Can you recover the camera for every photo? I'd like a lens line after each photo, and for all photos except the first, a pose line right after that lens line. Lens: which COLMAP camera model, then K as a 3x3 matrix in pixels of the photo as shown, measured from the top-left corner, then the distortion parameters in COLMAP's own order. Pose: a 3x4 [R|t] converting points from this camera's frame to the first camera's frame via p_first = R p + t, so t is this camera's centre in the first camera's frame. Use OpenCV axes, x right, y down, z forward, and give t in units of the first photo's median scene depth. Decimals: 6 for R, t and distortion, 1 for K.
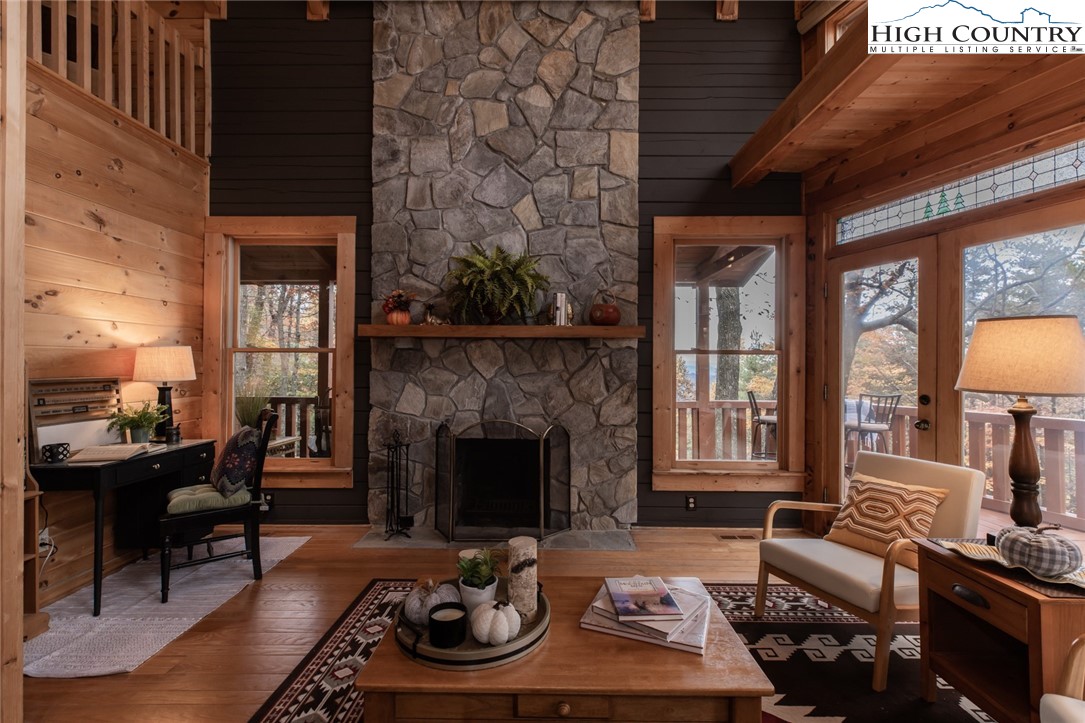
lens RADIAL K [[481.3, 0, 543.5], [0, 481.3, 356.6], [0, 0, 1]] dist [0.005011, 0.000482]
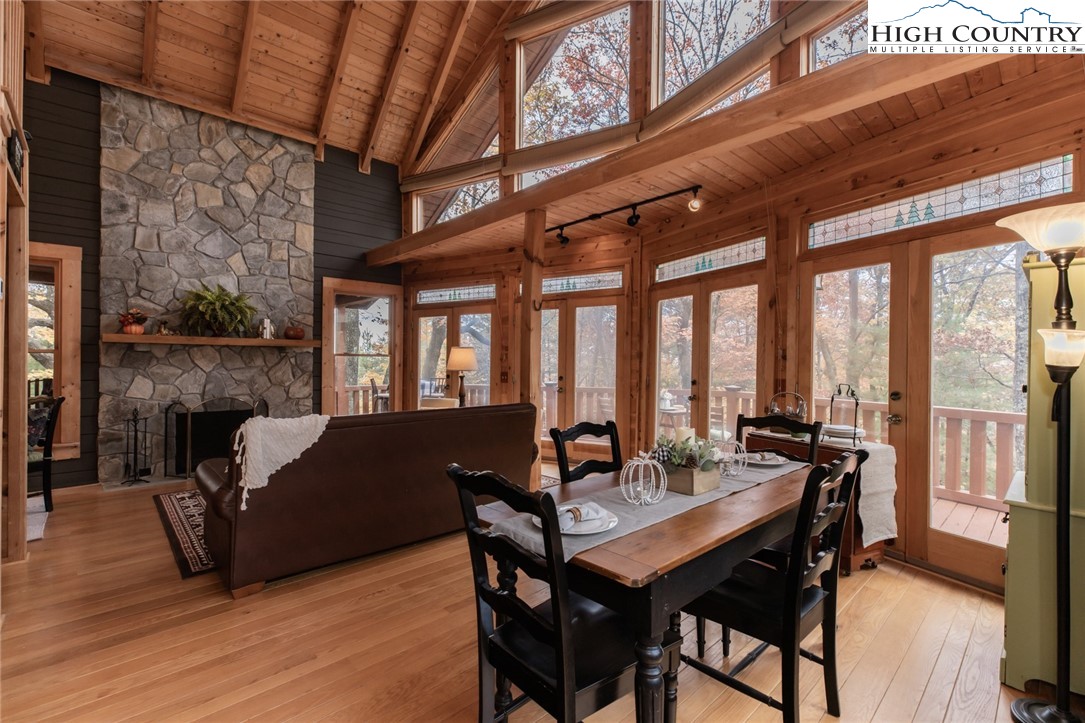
lens RADIAL K [[481.7, 0, 543.1], [0, 481.7, 360.0], [0, 0, 1]] dist [0.004075, 0.000339]
pose [[0.718405, 0.000696, 0.695624, -0.409059], [-0.009503, 0.999916, 0.008813, -0.013930], [-0.695560, -0.012941, 0.718352, -0.802620]]
